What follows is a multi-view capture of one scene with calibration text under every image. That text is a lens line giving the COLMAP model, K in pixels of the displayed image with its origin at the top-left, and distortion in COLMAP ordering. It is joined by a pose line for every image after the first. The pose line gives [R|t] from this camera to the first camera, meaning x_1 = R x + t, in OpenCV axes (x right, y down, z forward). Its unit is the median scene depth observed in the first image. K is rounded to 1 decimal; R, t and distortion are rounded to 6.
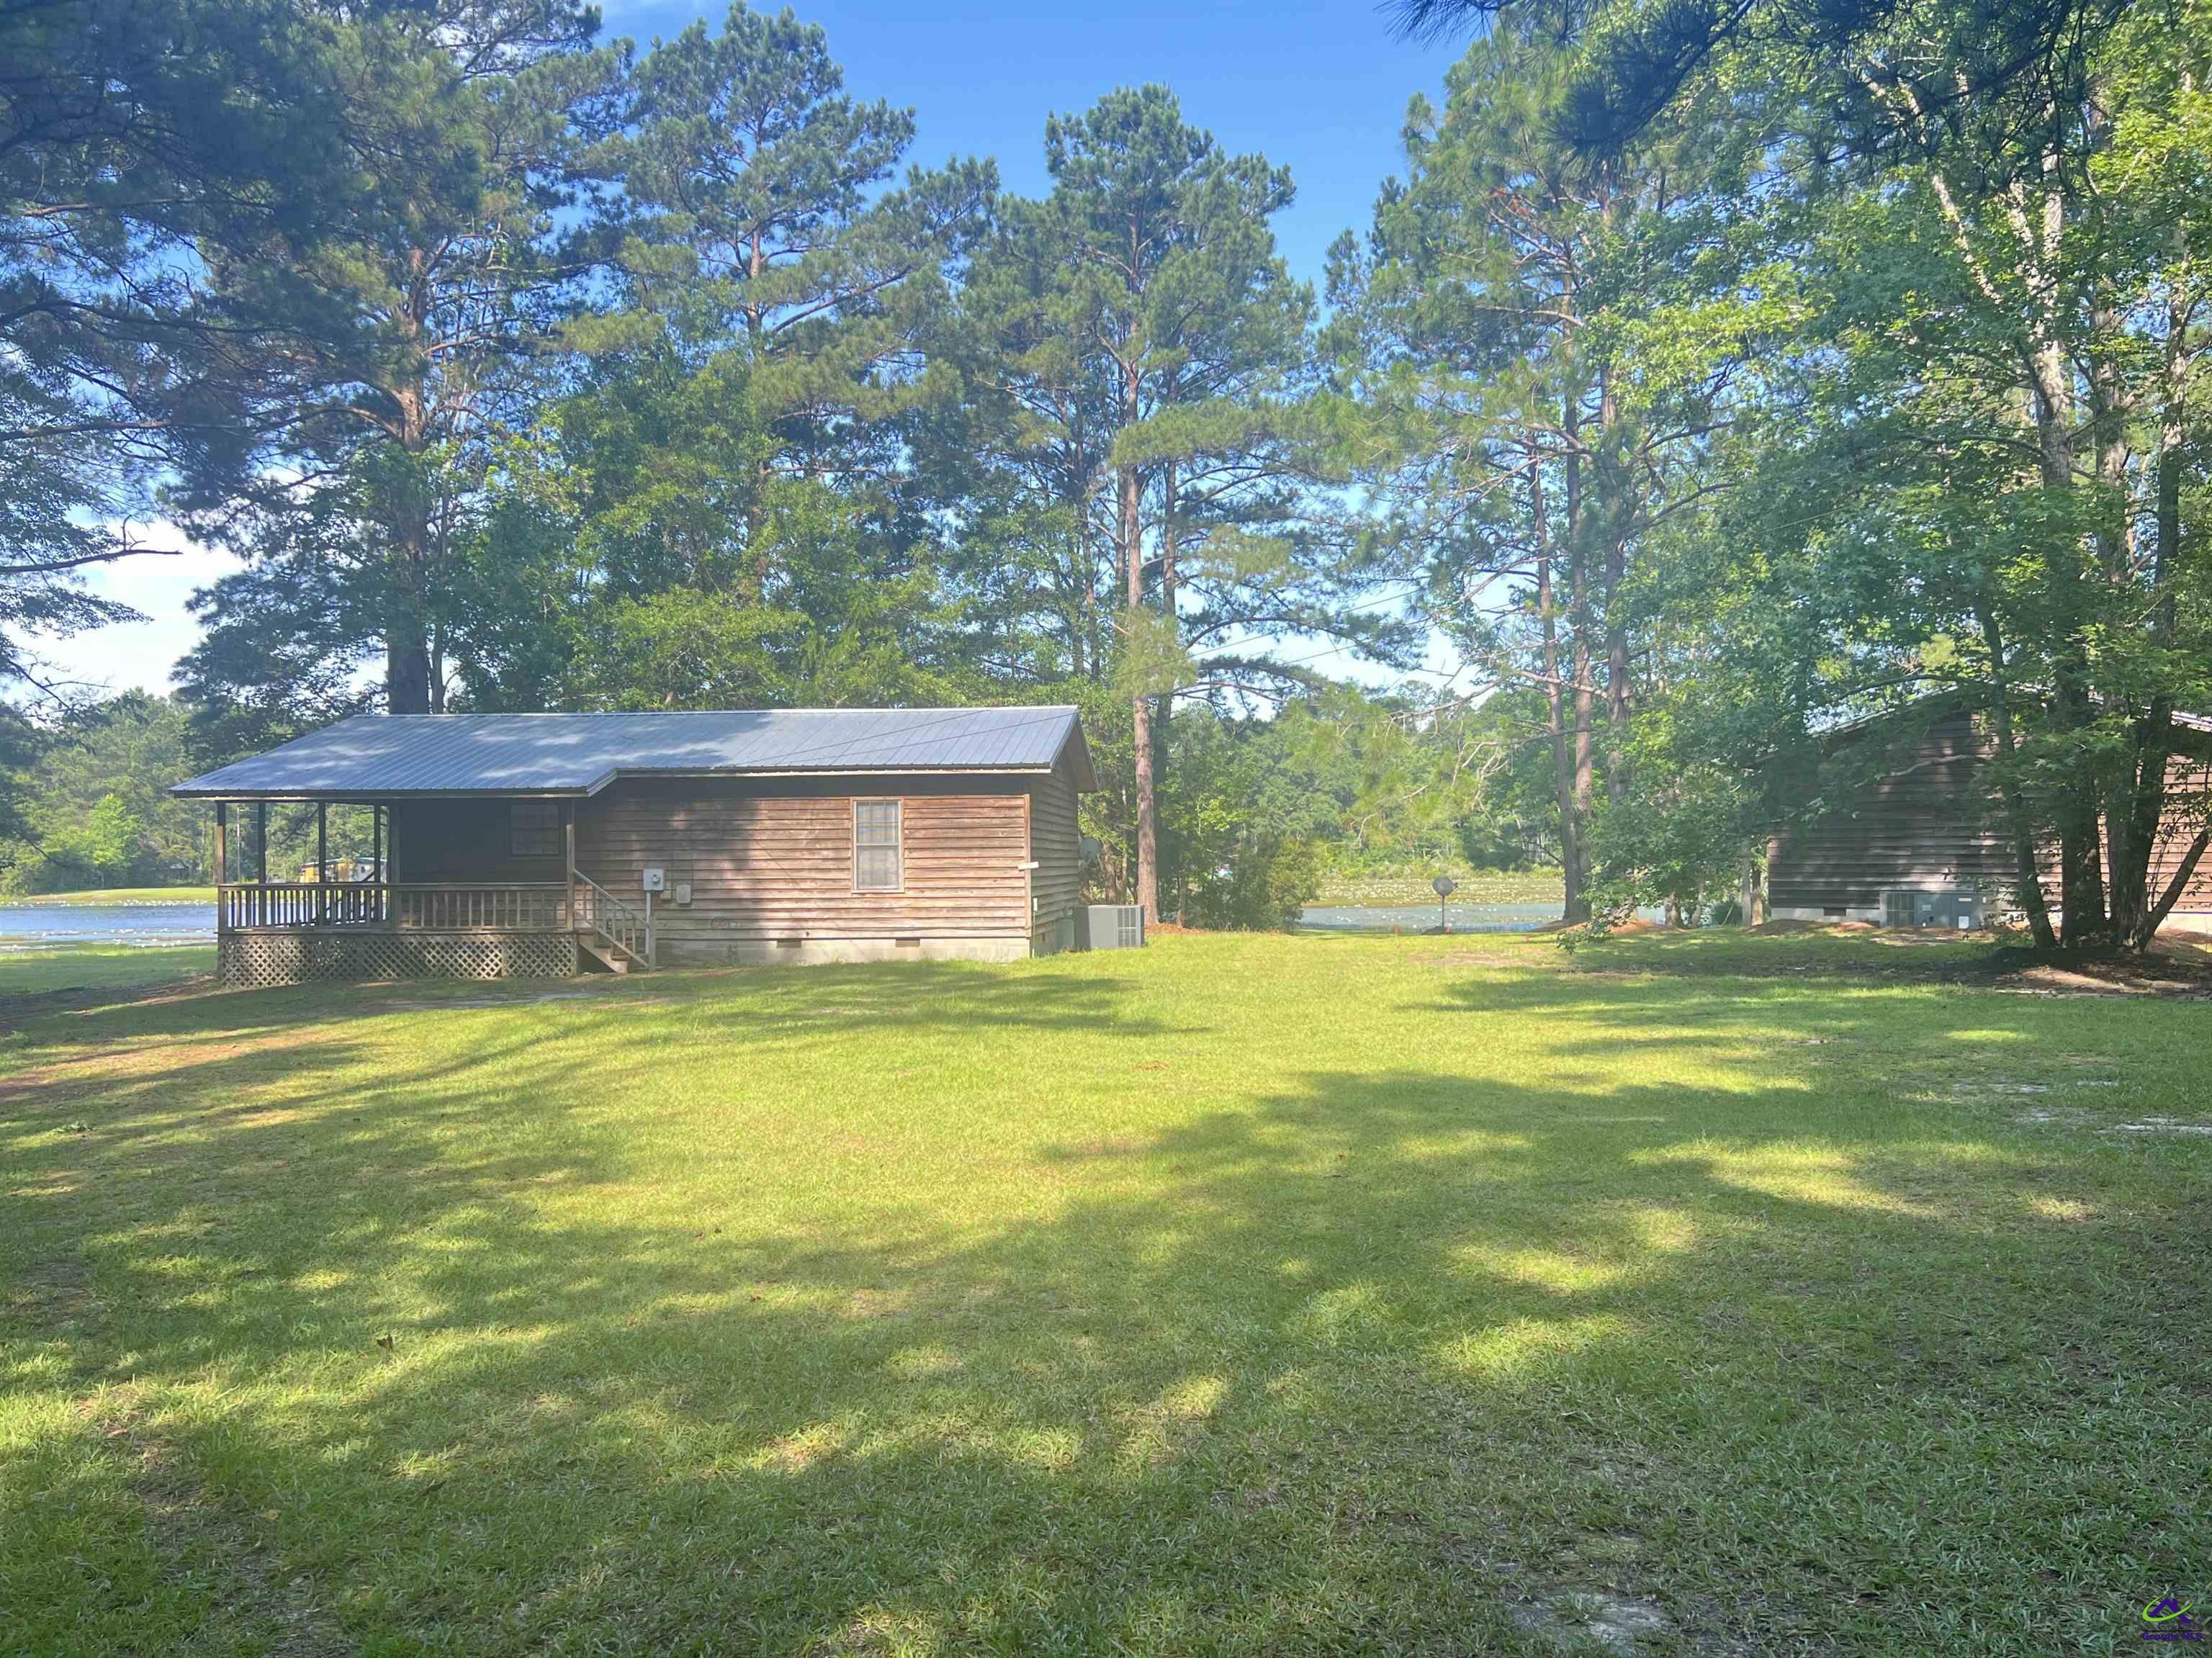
lens RADIAL K [[1693.5, 0, 1111.0], [0, 1693.5, 840.5], [0, 0, 1]] dist [0.067639, -0.065170]
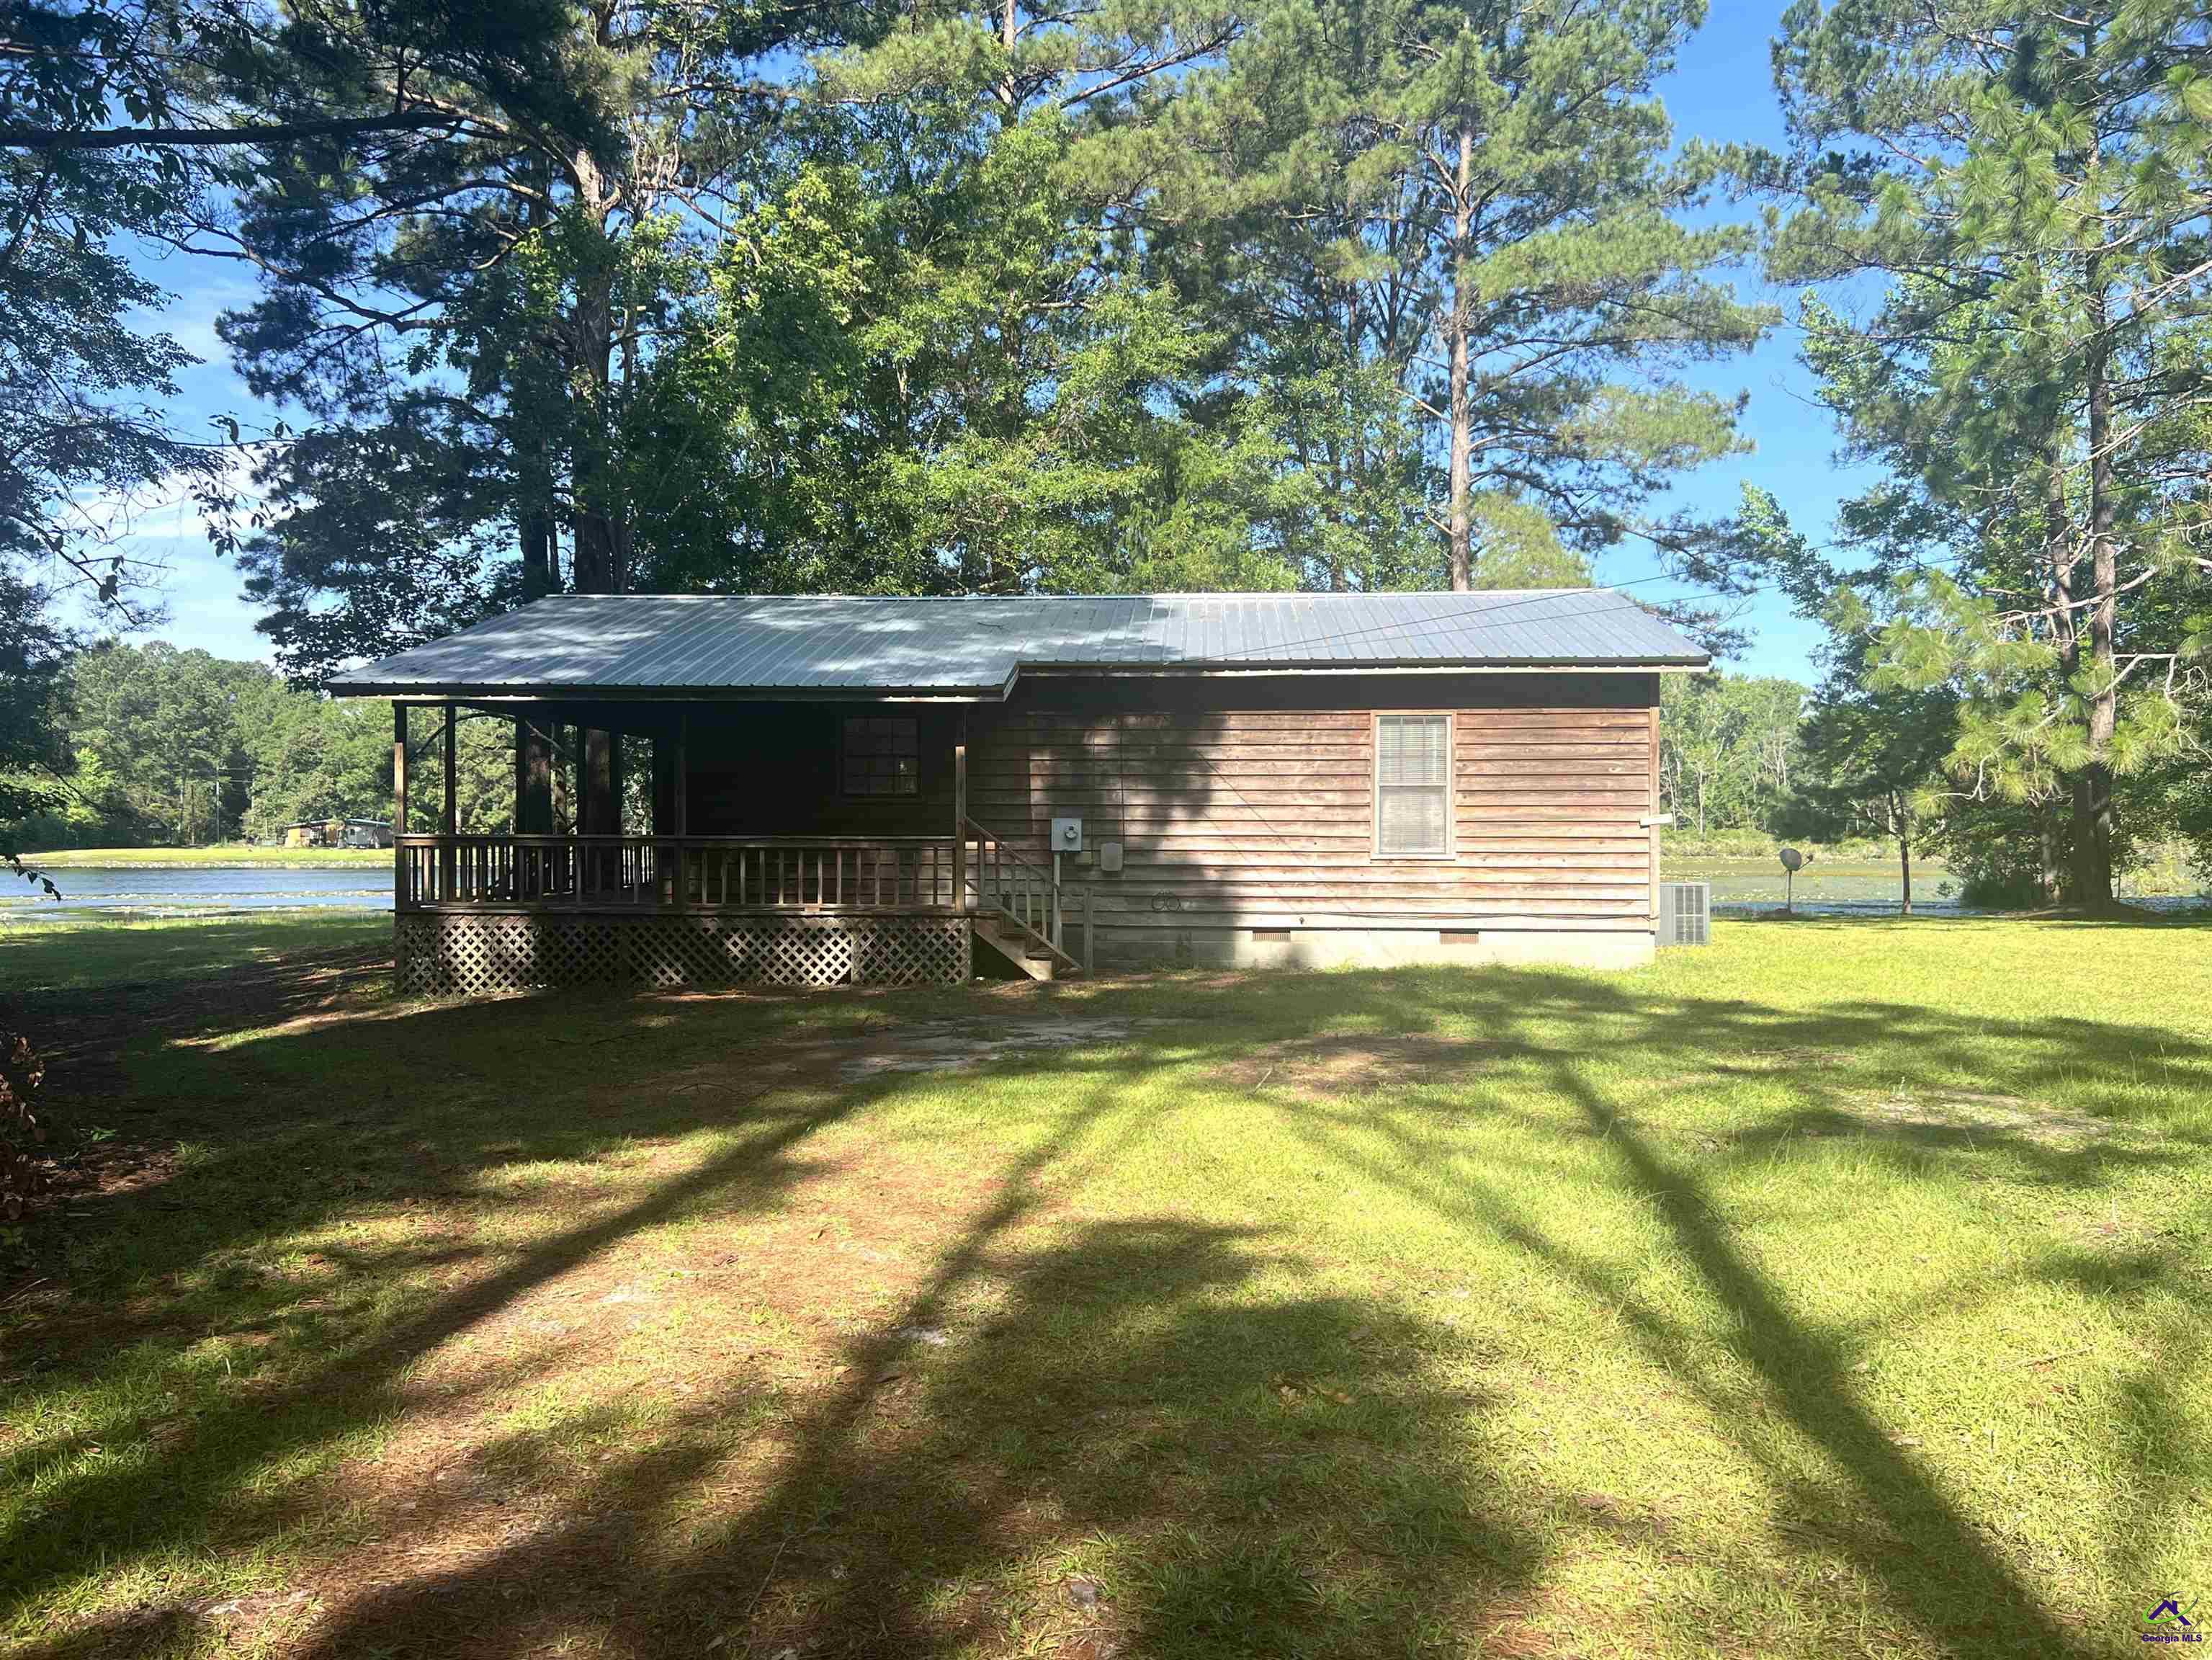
lens RADIAL K [[1693.9, 0, 1120.3], [0, 1693.9, 834.6], [0, 0, 1]] dist [0.067639, -0.065170]
pose [[0.999737, 0.011004, 0.020124, -0.260015], [-0.011263, 0.999854, 0.012825, 0.014461], [-0.019980, -0.013049, 0.999715, 0.353686]]
